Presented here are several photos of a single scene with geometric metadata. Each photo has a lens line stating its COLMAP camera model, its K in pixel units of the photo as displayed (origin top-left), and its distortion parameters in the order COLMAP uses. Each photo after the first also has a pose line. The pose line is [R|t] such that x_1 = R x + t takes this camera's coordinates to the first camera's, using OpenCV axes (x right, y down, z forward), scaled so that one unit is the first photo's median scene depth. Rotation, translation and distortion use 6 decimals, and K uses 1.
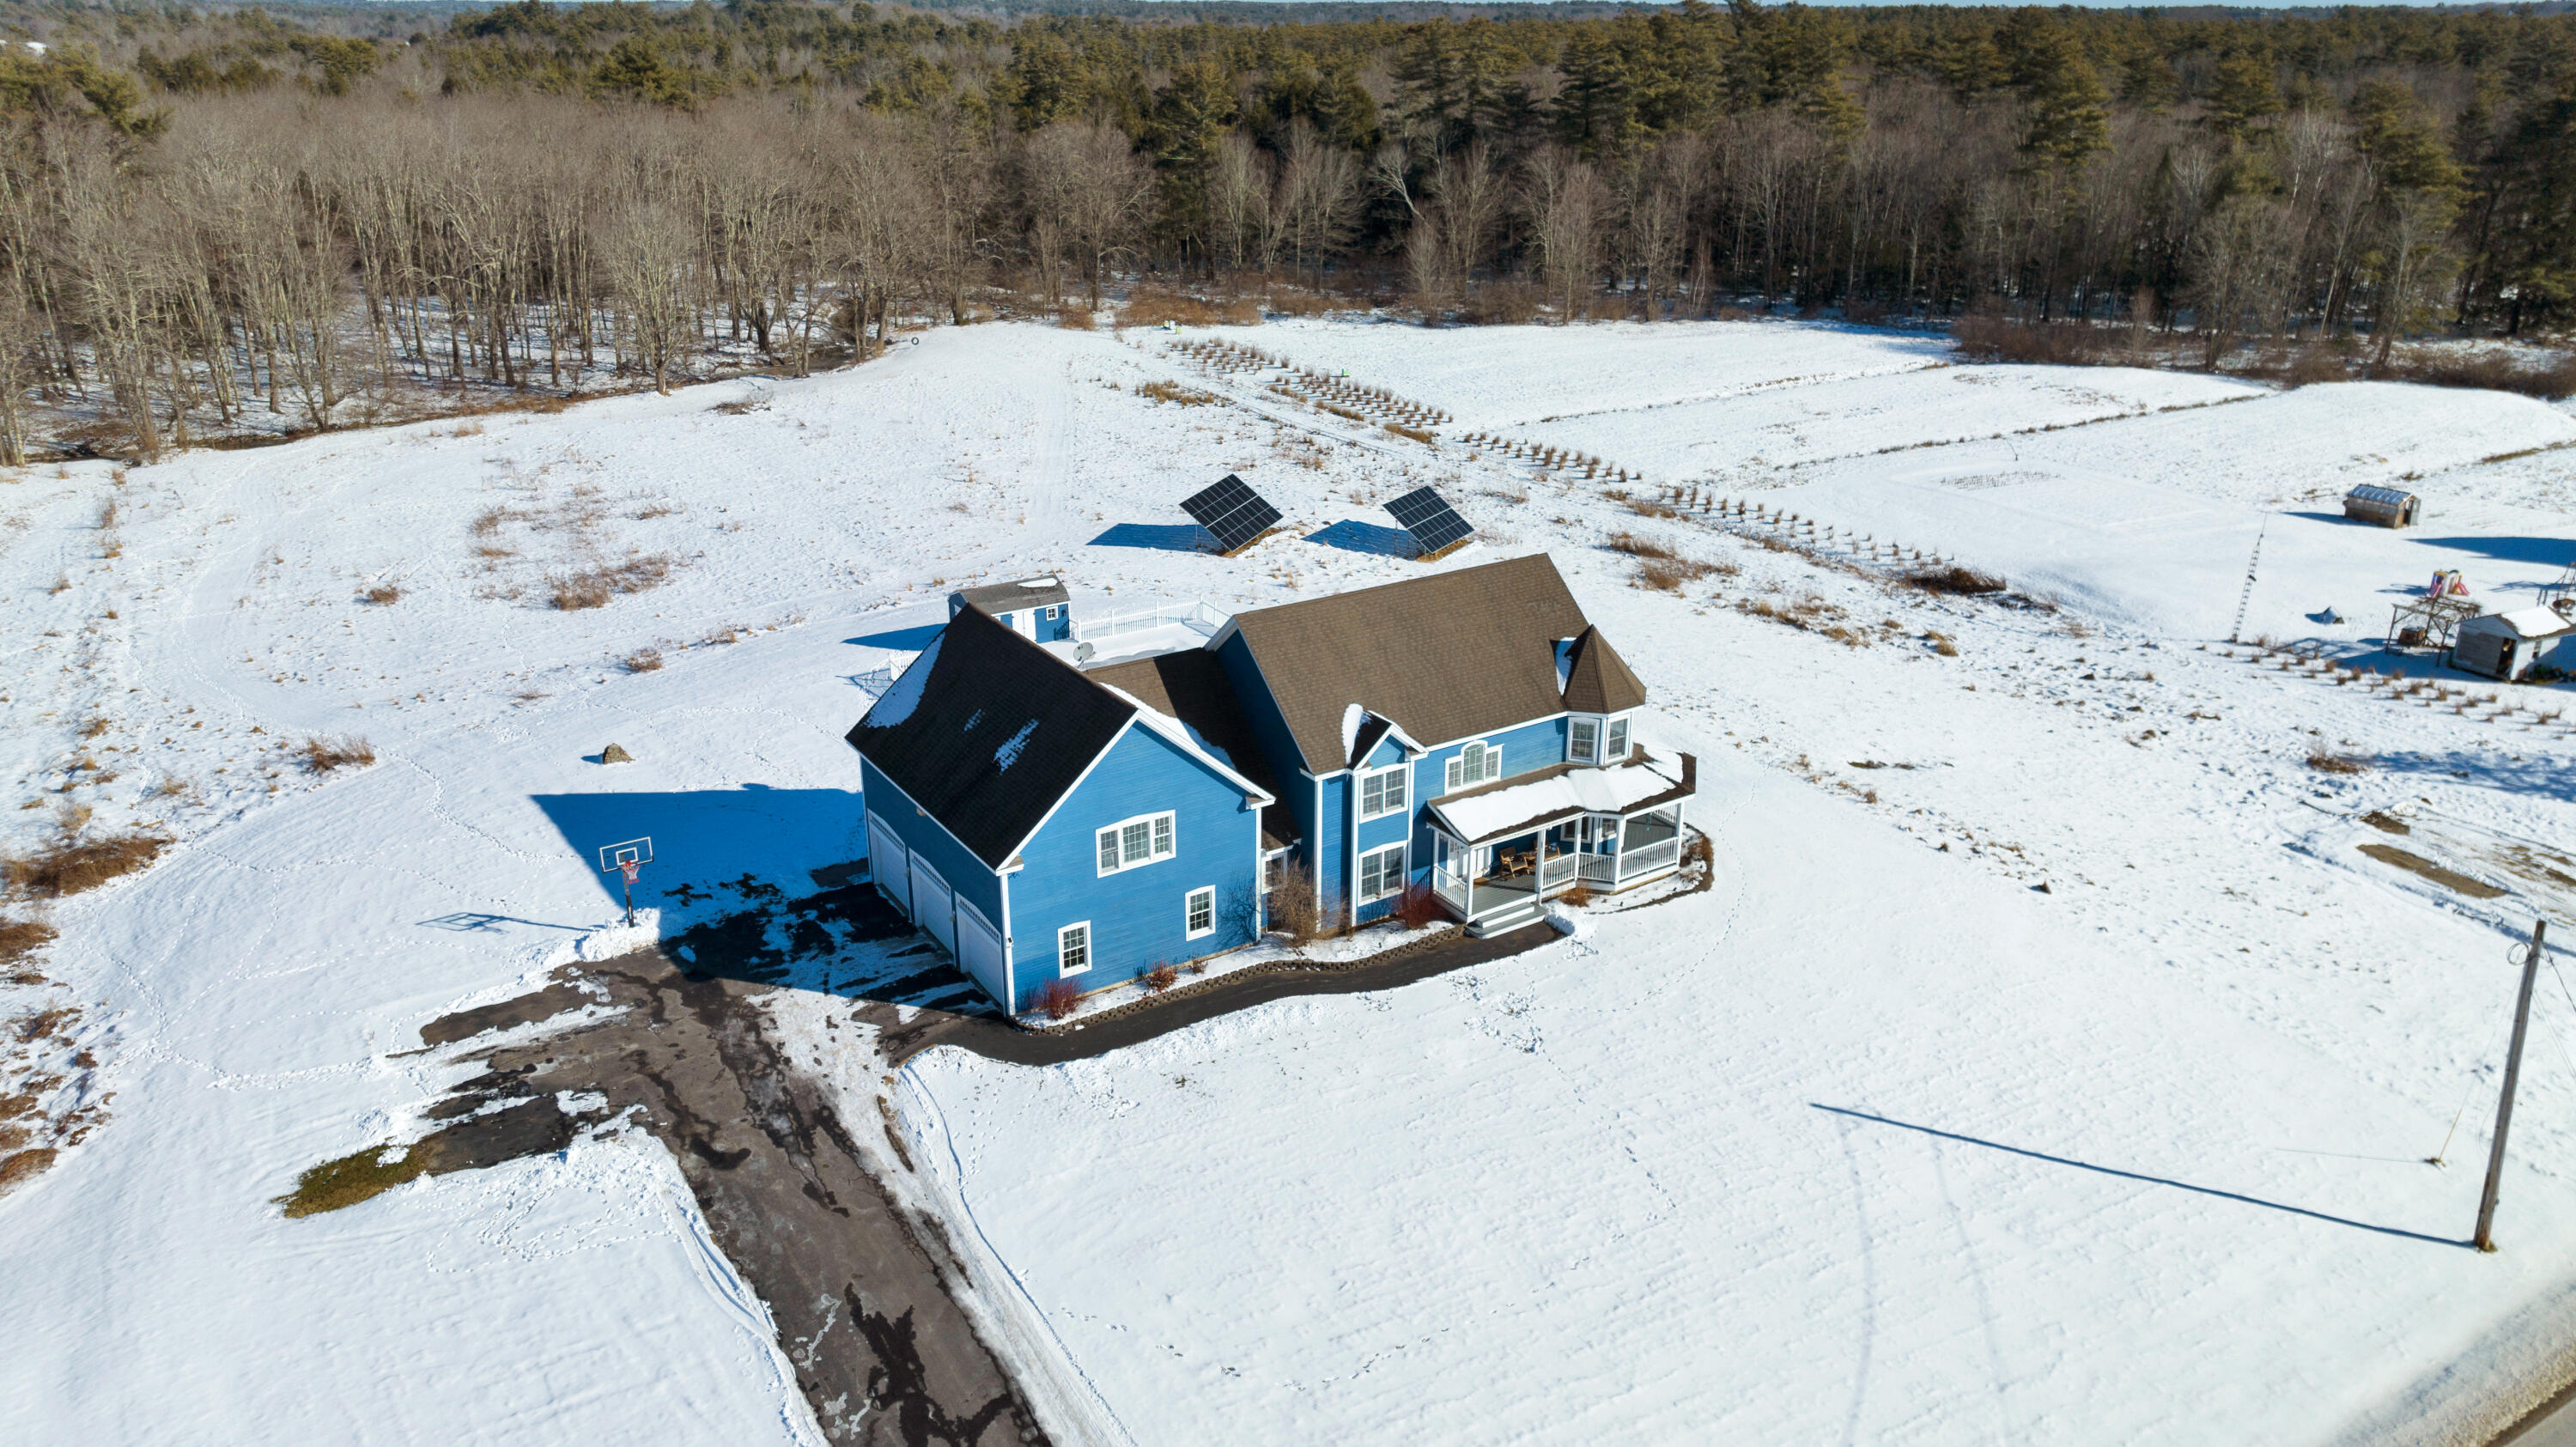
lens RADIAL K [[1860.4, 0, 1217.1], [0, 1860.4, 826.5], [0, 0, 1]] dist [-0.001252, -0.001115]
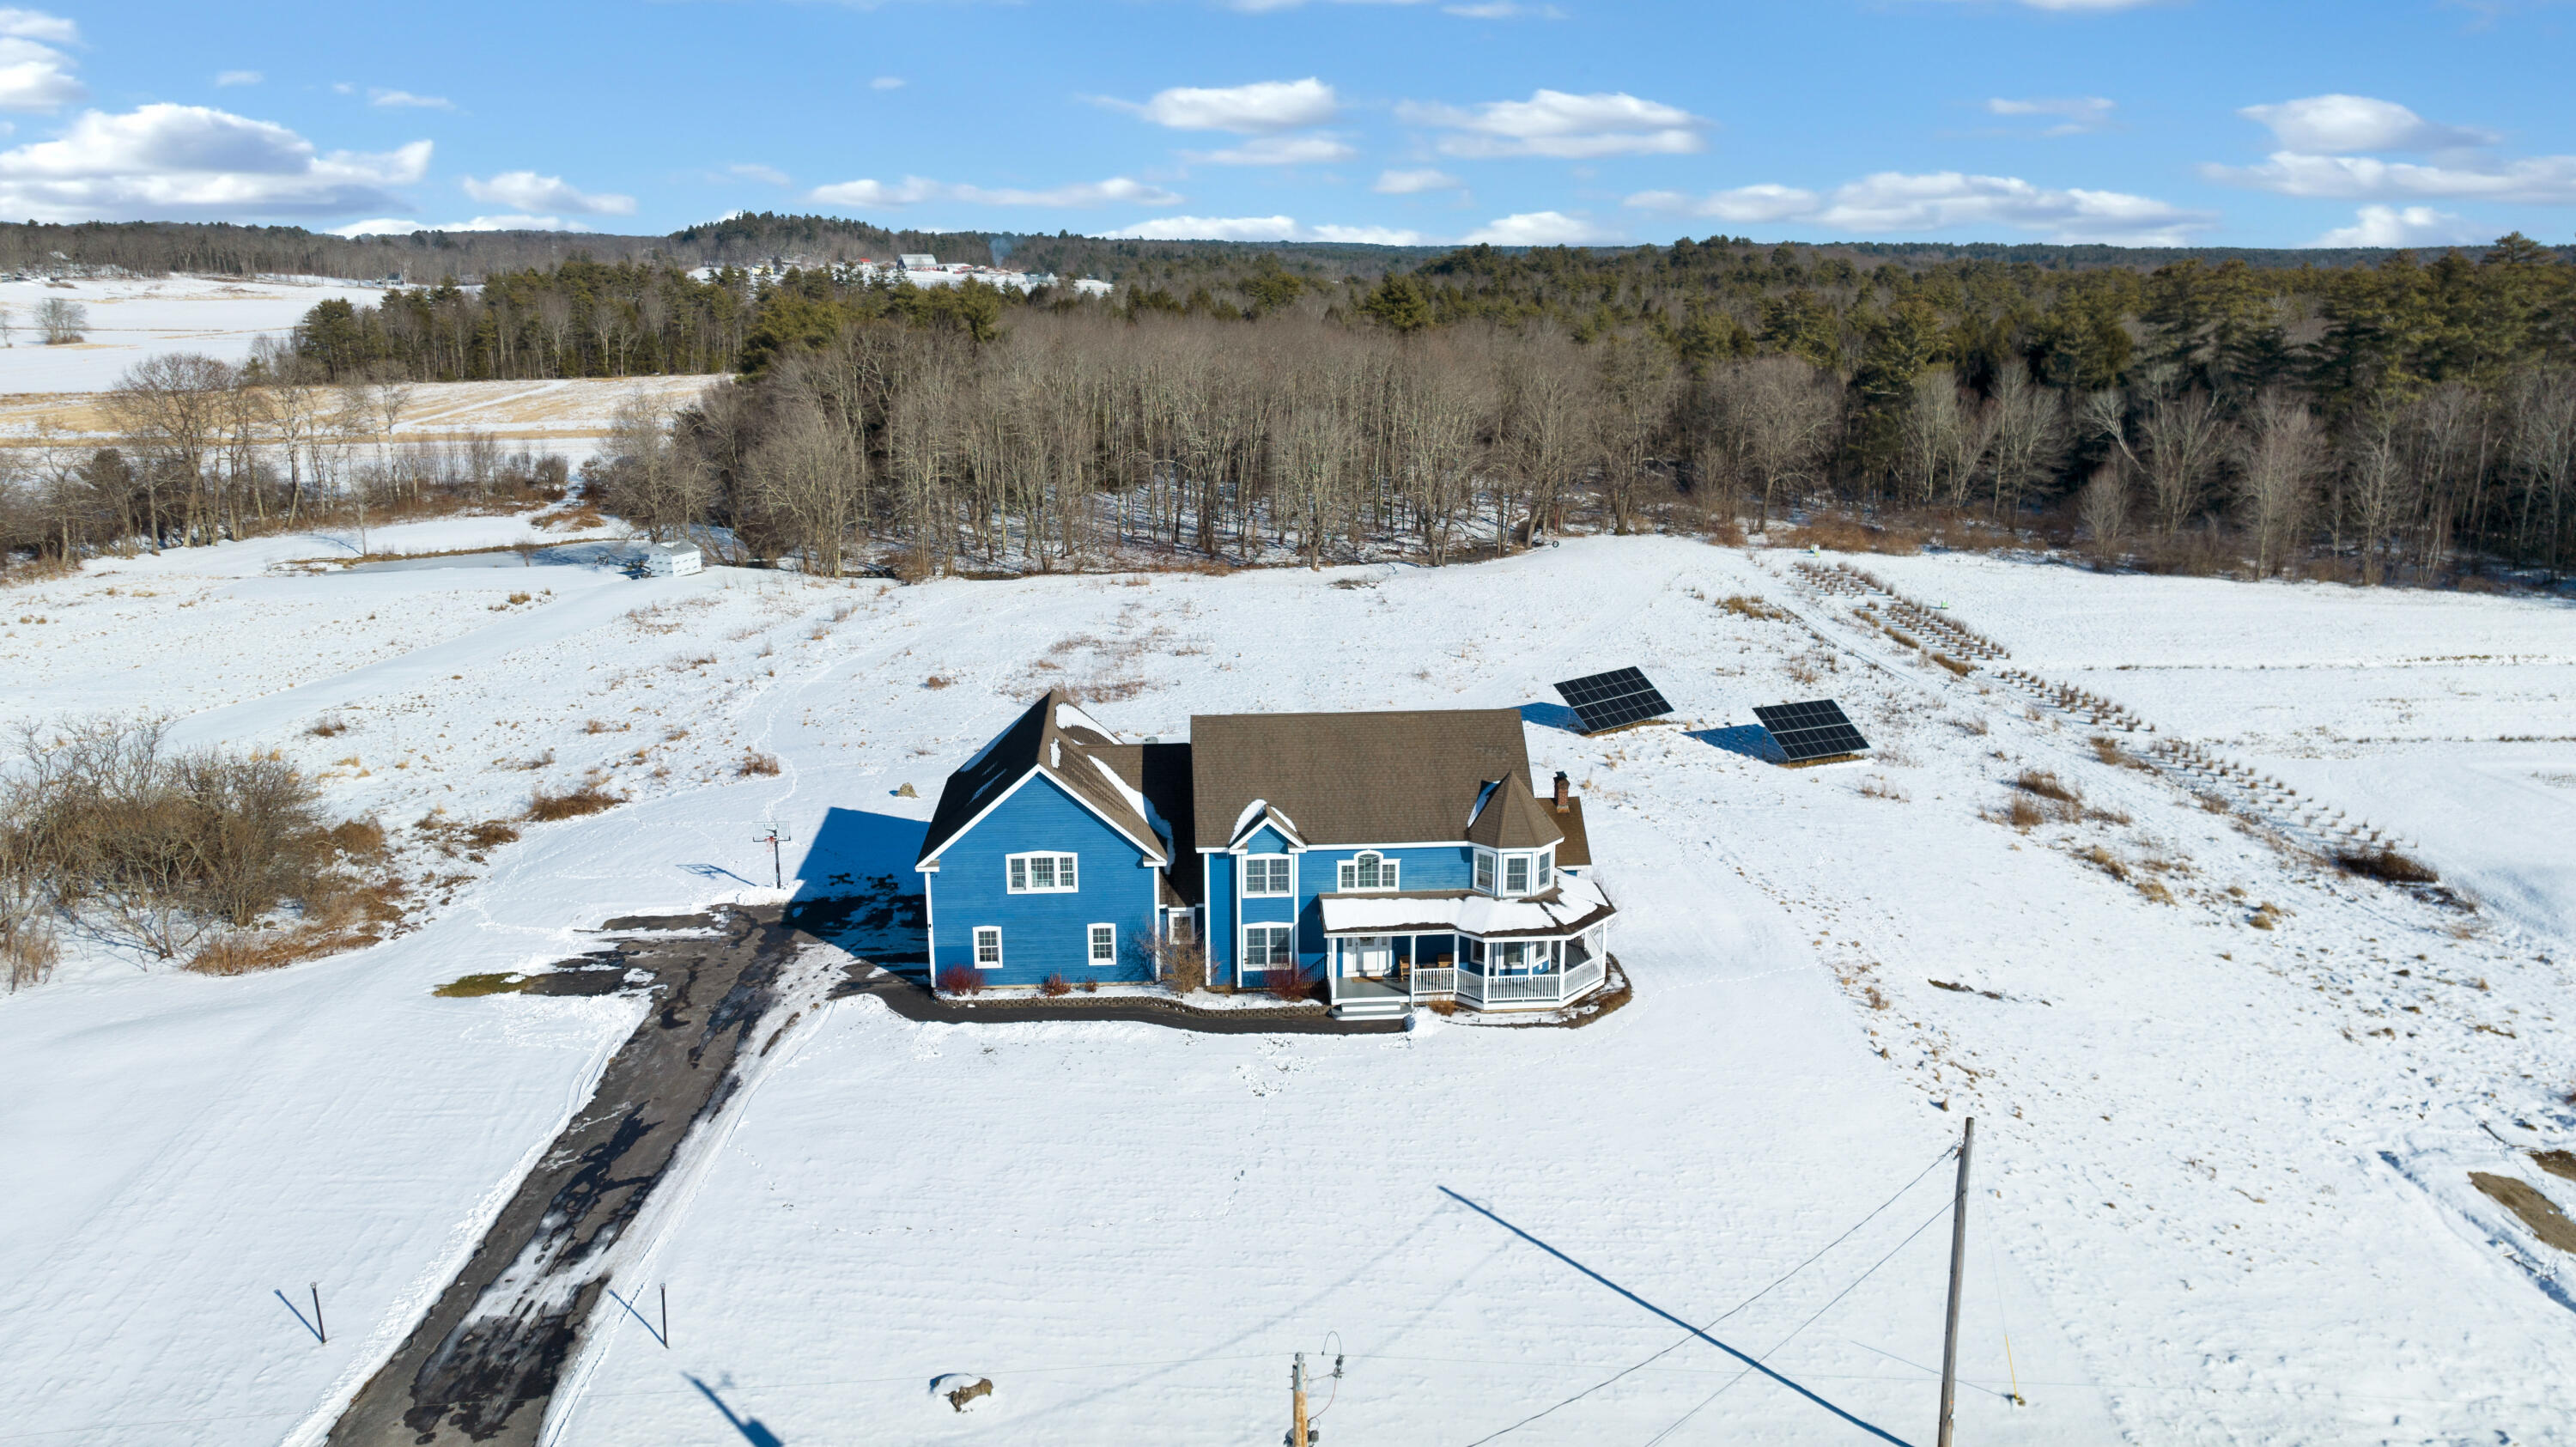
lens RADIAL K [[1860.4, 0, 1217.1], [0, 1860.4, 826.5], [0, 0, 1]] dist [-0.001252, -0.001115]
pose [[0.863906, 0.146053, -0.482011, 0.597165], [-0.201445, 0.977347, -0.064906, 0.032437], [0.461613, 0.153172, 0.873758, -0.051910]]
